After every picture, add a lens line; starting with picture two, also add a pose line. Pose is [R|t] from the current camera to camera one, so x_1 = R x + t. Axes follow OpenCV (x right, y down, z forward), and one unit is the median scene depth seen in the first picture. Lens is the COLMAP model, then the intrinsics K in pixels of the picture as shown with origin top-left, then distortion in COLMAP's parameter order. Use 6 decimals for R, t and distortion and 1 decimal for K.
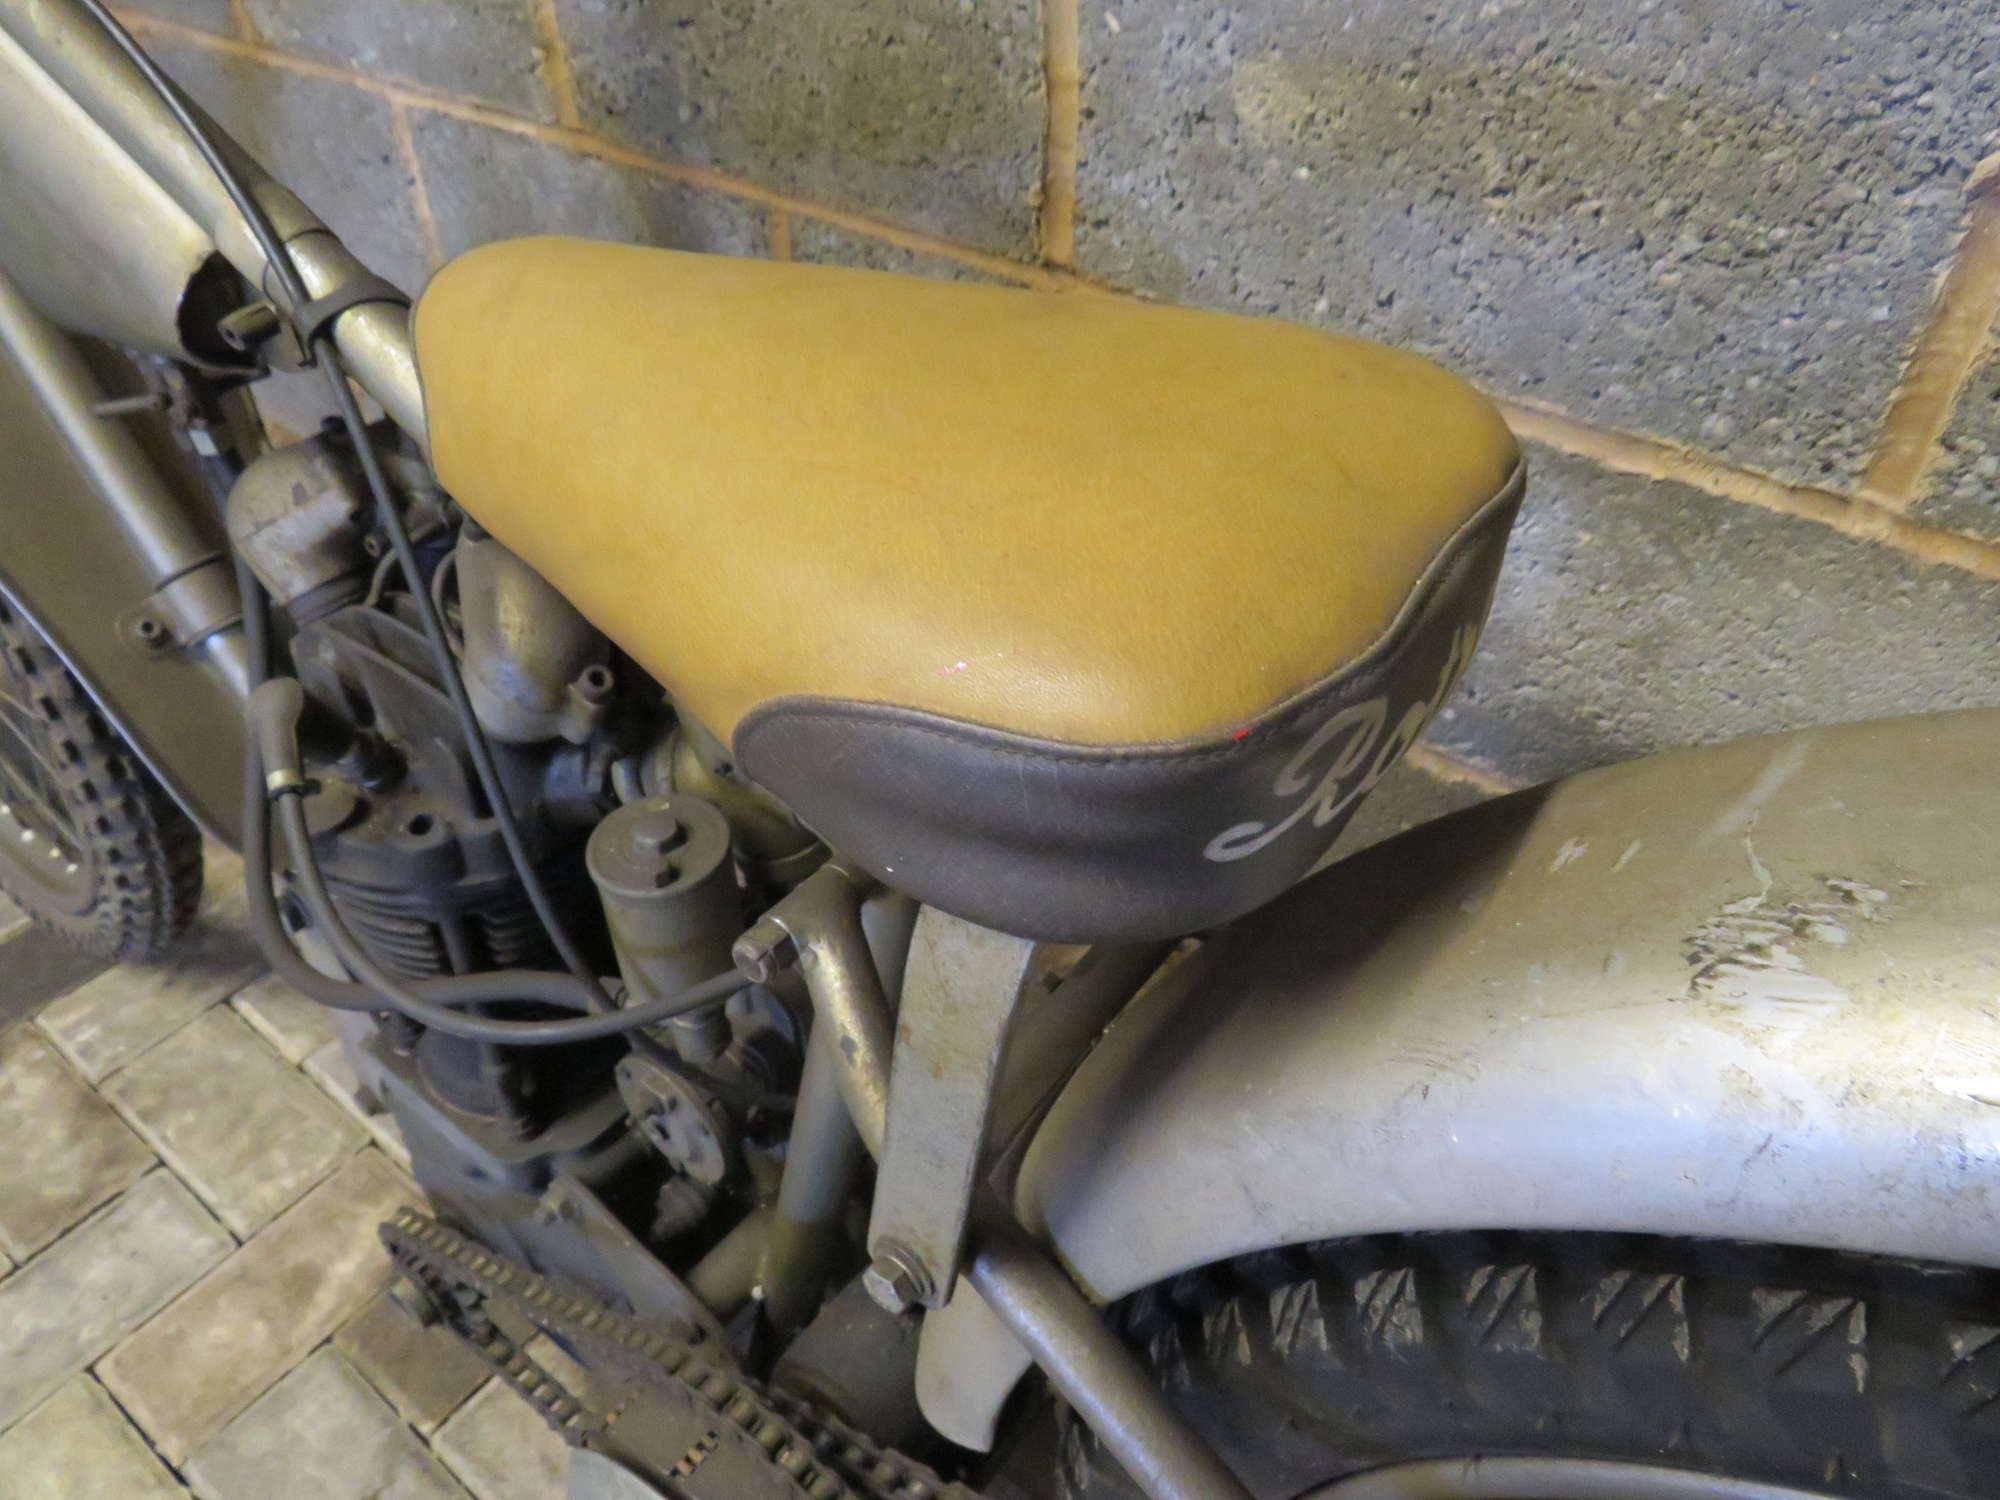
lens RADIAL K [[1408.5, 0, 993.1], [0, 1408.5, 752.2], [0, 0, 1]] dist [-0.035685, 0.019447]
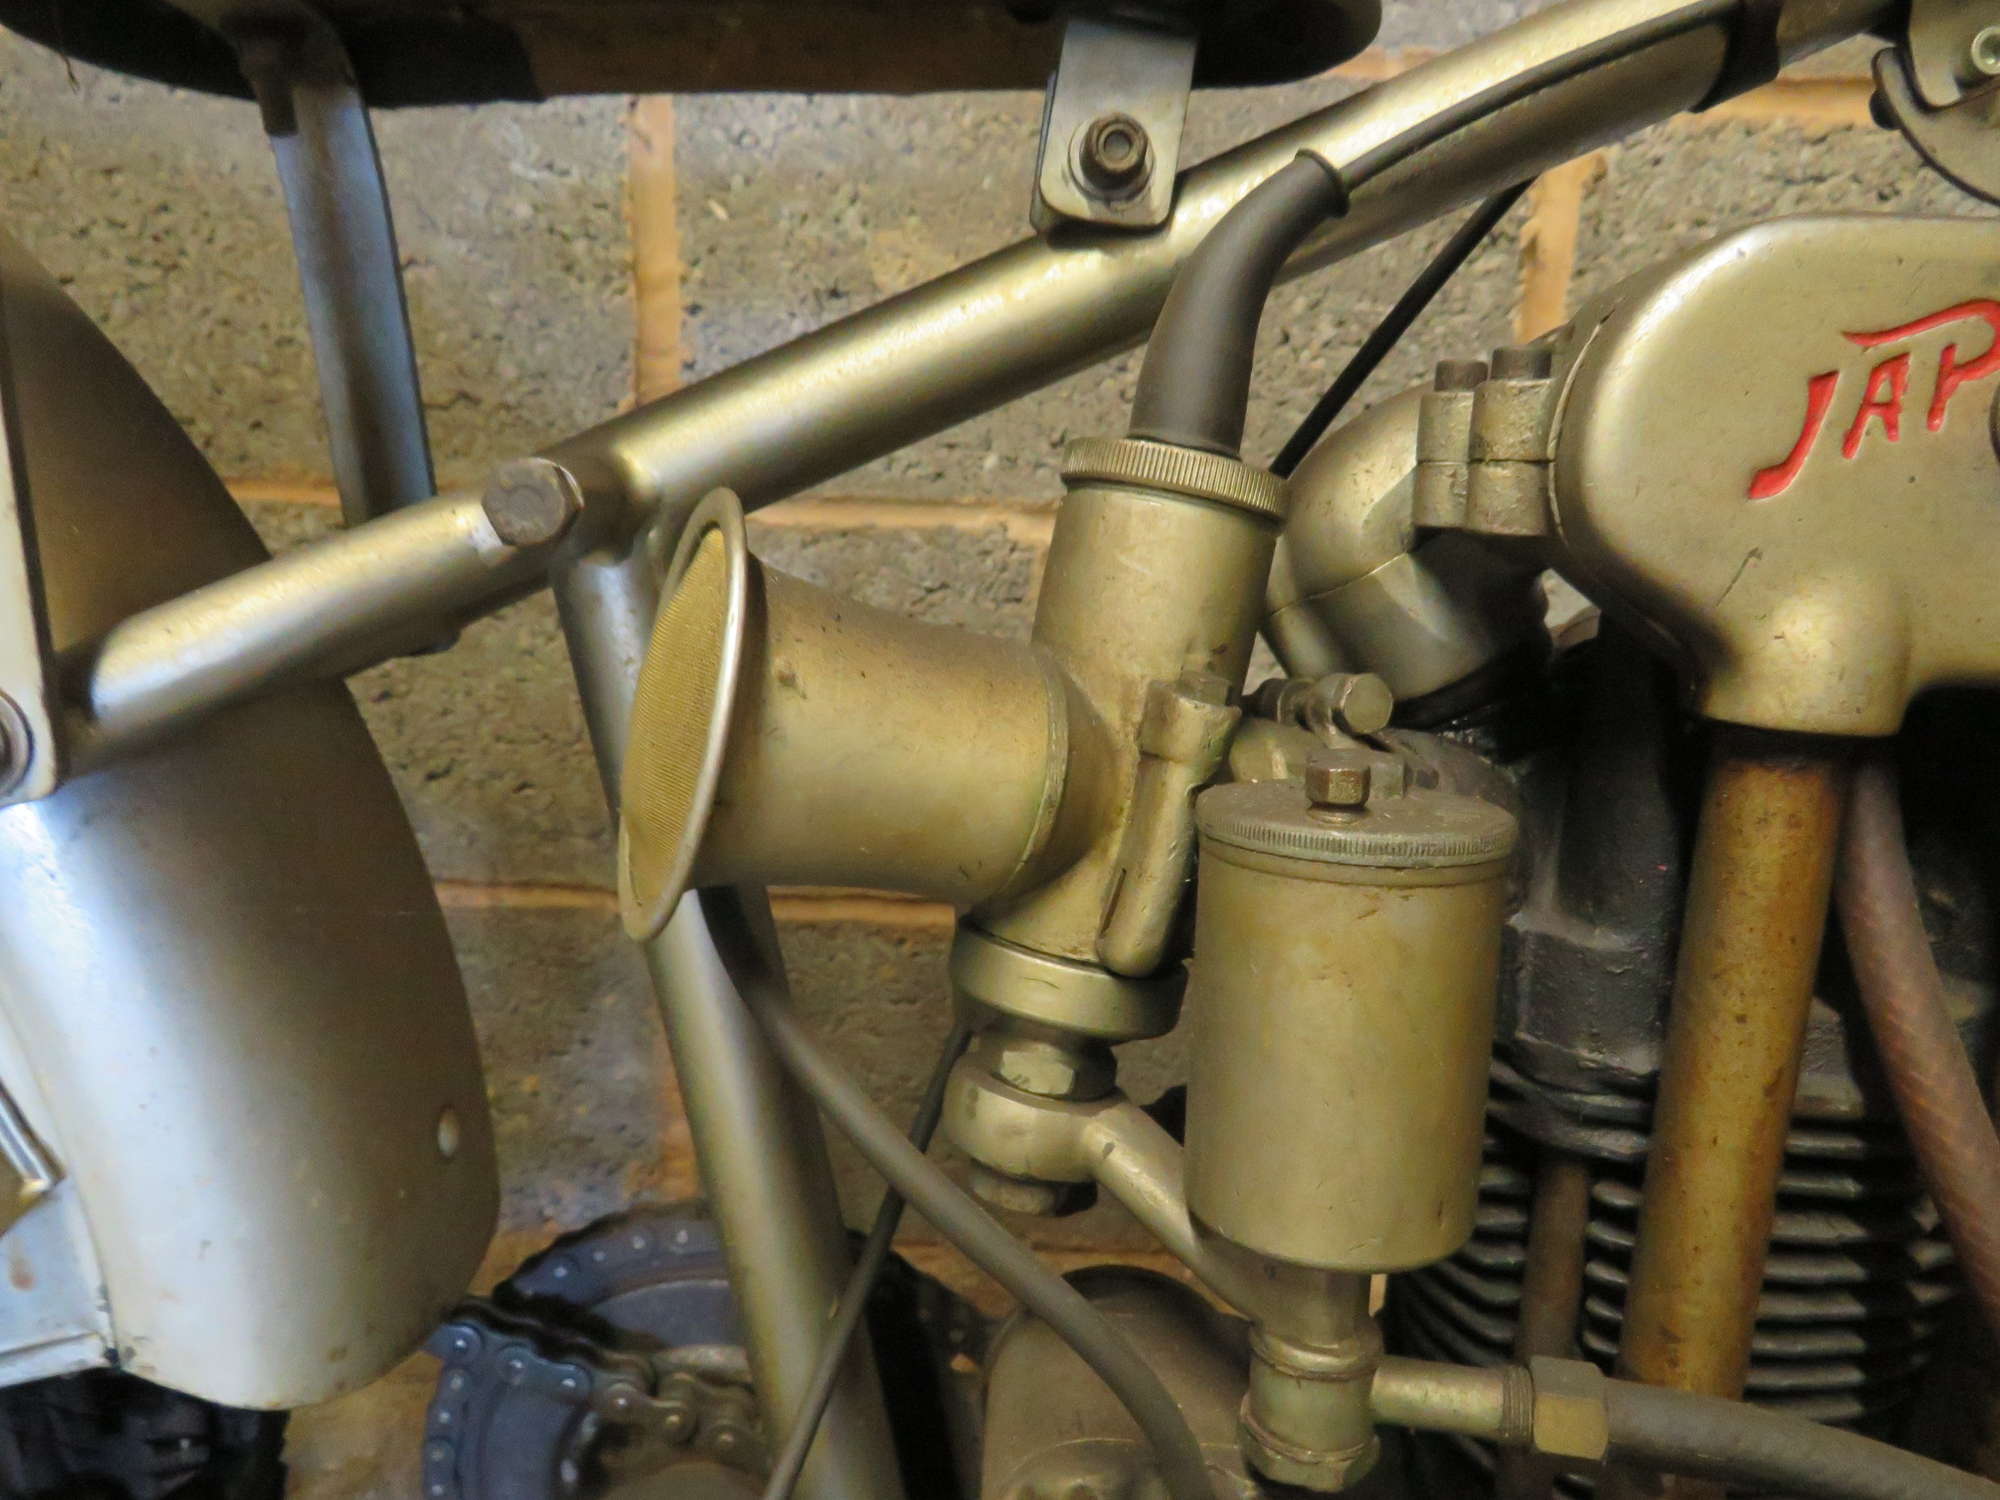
lens RADIAL K [[1408.5, 0, 991.2], [0, 1408.5, 750.8], [0, 0, 1]] dist [-0.035685, 0.019447]
pose [[0.777996, -0.136313, 0.613303, -0.395366], [0.374984, 0.883986, -0.279204, 0.135881], [-0.504092, 0.447199, 0.738853, 0.357136]]
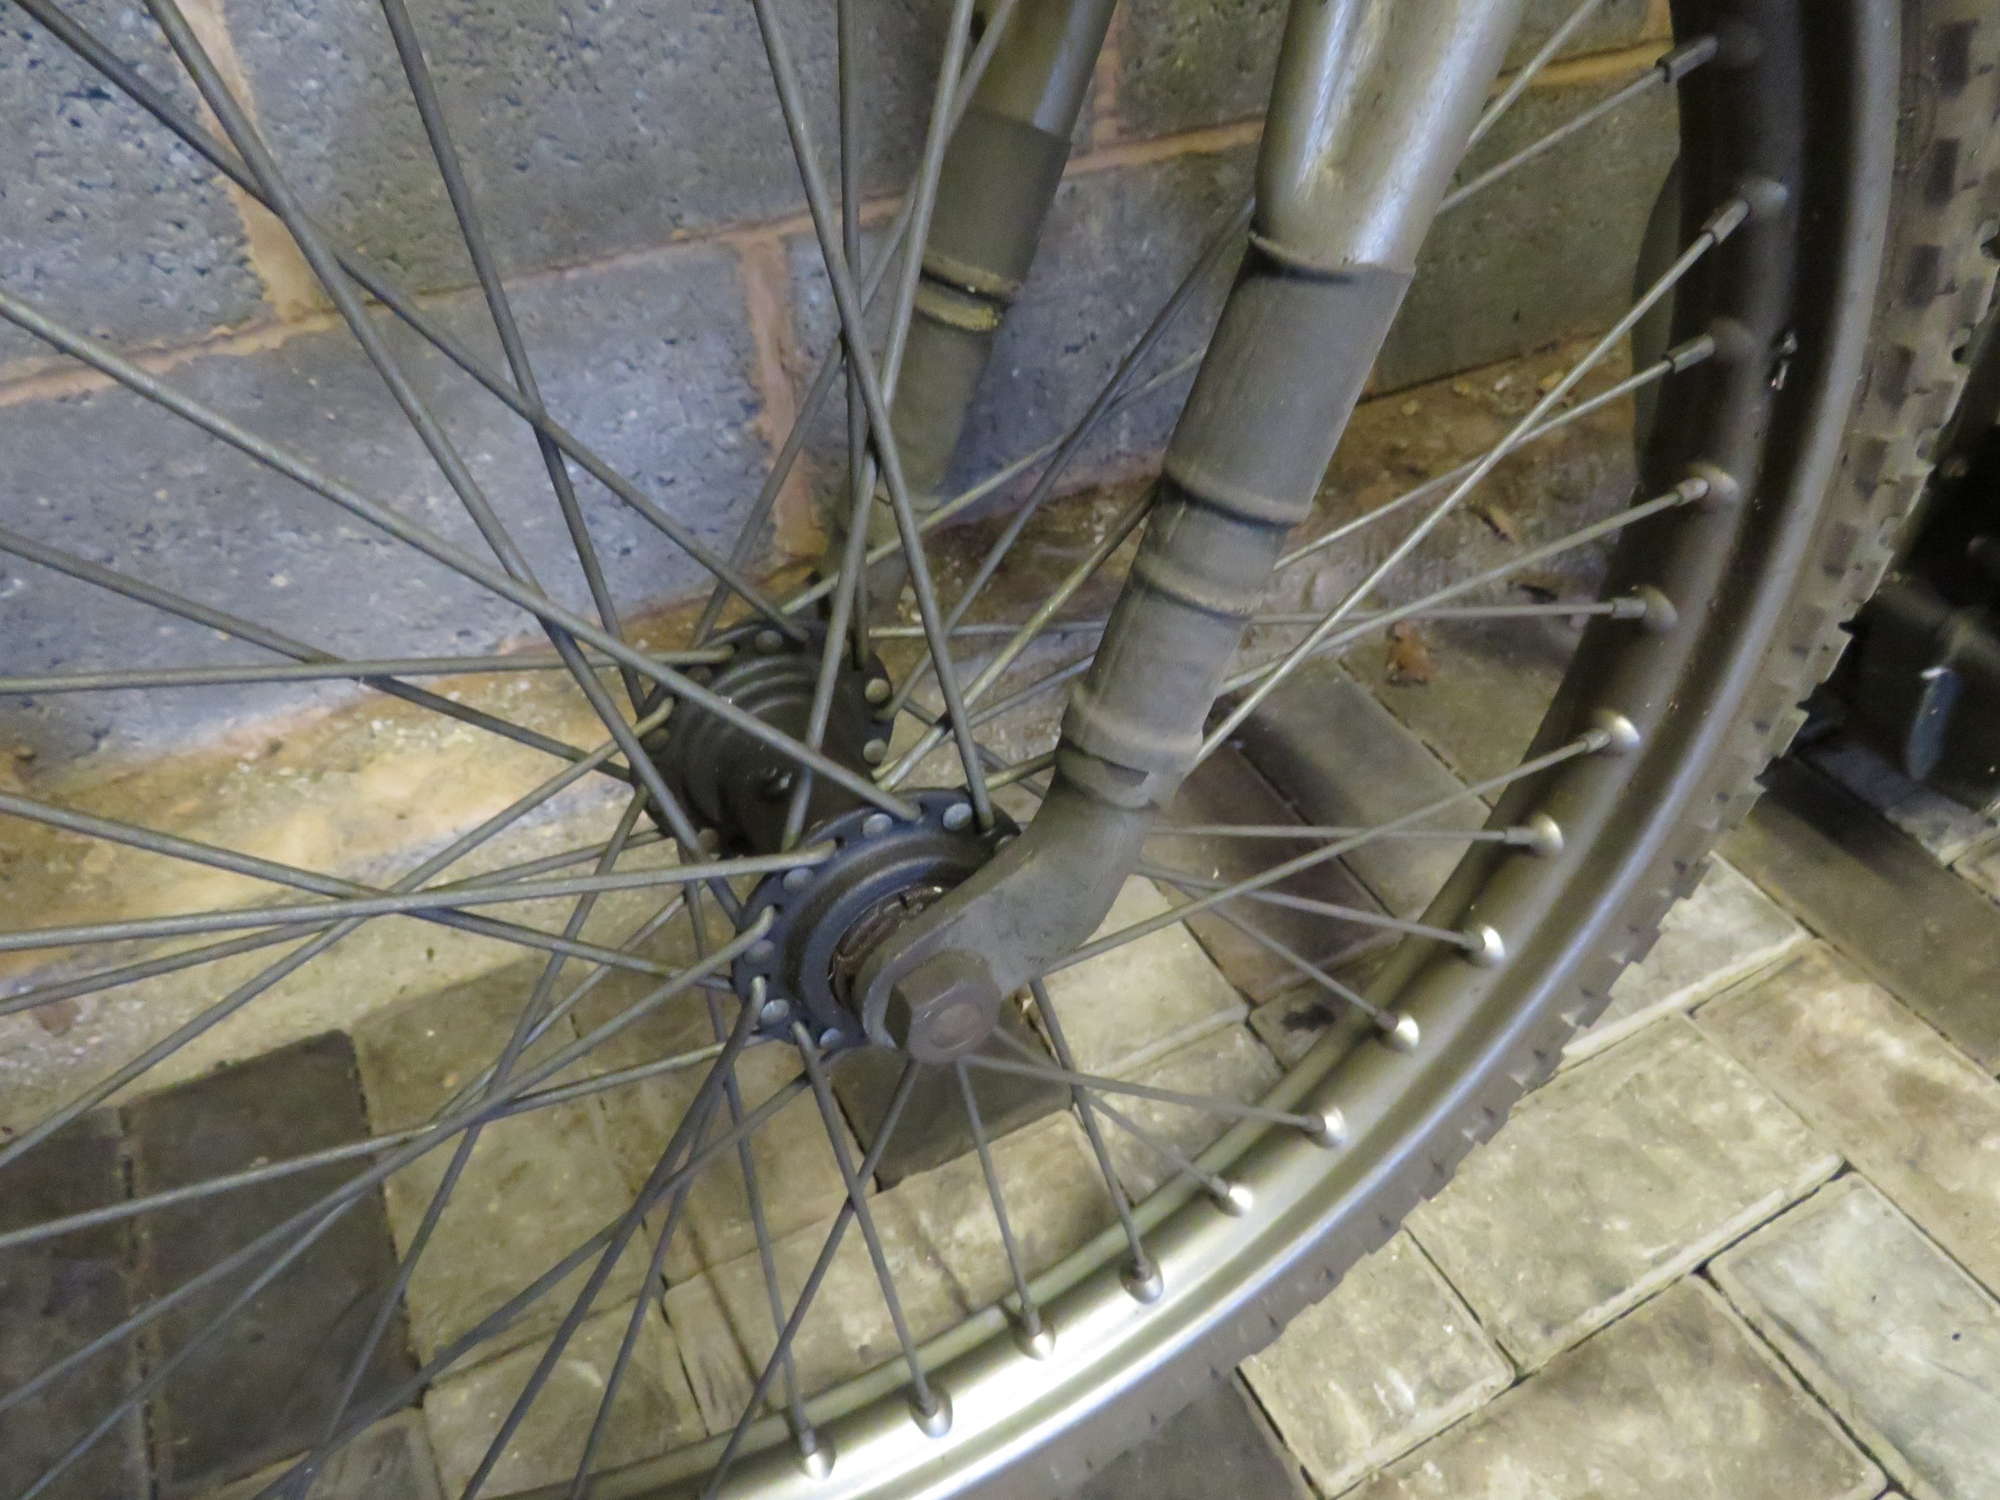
lens RADIAL K [[1408.5, 0, 996.4], [0, 1408.5, 744.1], [0, 0, 1]] dist [-0.035685, 0.019447]
pose [[0.406461, -0.619099, 0.671942, -1.244973], [0.592811, 0.738316, 0.321659, -0.339503], [-0.695244, 0.267593, 0.667105, 0.912390]]
